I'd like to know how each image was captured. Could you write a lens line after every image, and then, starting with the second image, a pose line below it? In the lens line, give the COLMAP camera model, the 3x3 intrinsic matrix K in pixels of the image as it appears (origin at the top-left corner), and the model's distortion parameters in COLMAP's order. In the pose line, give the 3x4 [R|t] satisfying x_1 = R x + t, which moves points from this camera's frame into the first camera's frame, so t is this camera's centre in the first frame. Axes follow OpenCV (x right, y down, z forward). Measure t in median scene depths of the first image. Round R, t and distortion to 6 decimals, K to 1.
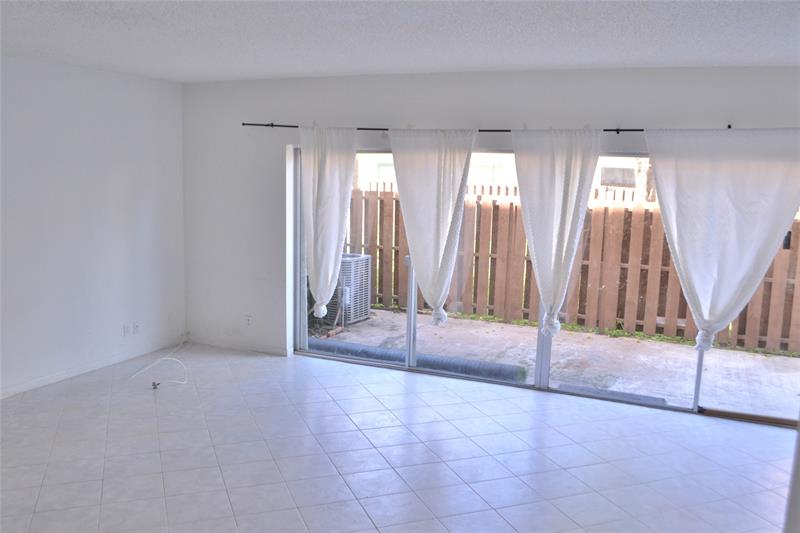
lens RADIAL K [[736.7, 0, 396.5], [0, 736.7, 263.5], [0, 0, 1]] dist [-0.031589, 0.000000]
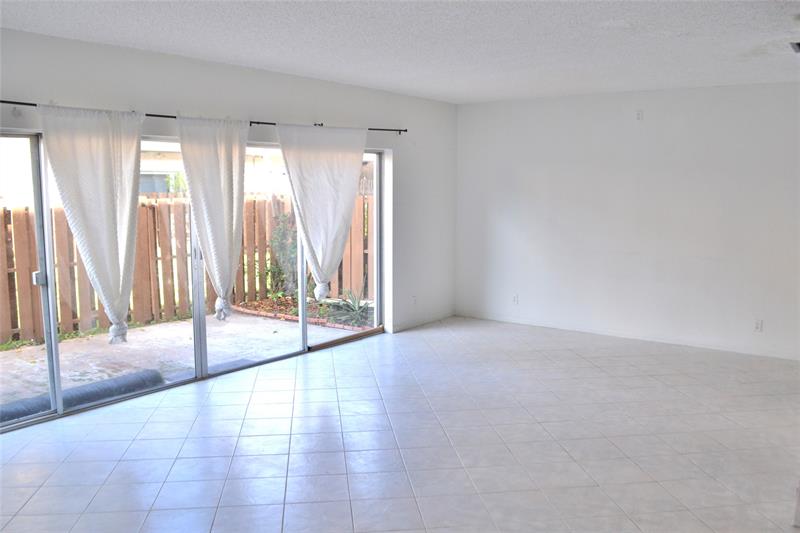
lens RADIAL K [[693.9, 0, 402.9], [0, 693.9, 269.0], [0, 0, 1]] dist [-0.012853, -0.008646]
pose [[0.243305, -0.144655, 0.959103, -0.590810], [0.140226, 0.983674, 0.112788, -0.041875], [-0.959760, 0.107049, 0.259617, 0.451456]]
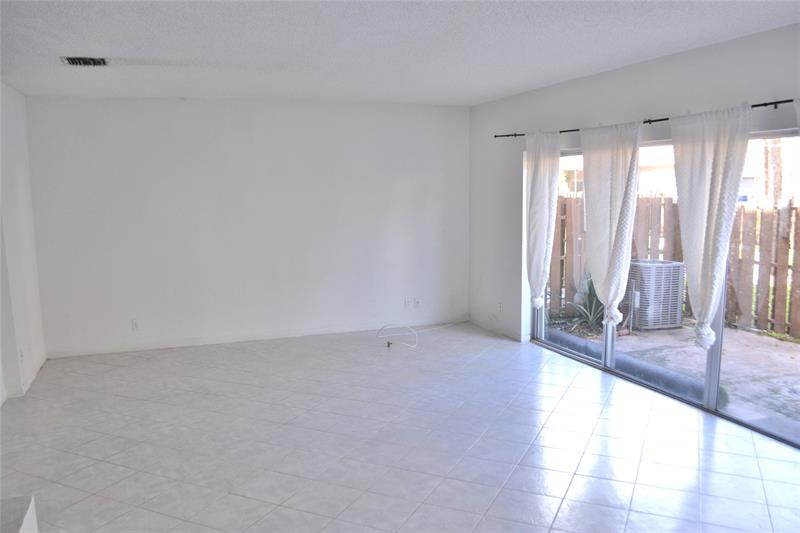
lens RADIAL K [[693.9, 0, 402.9], [0, 693.9, 267.2], [0, 0, 1]] dist [-0.012853, -0.008646]
pose [[0.690092, 0.052892, -0.721787, 0.501568], [-0.069831, 0.997539, 0.006334, 0.019973], [0.720345, 0.046033, 0.692087, 0.151165]]
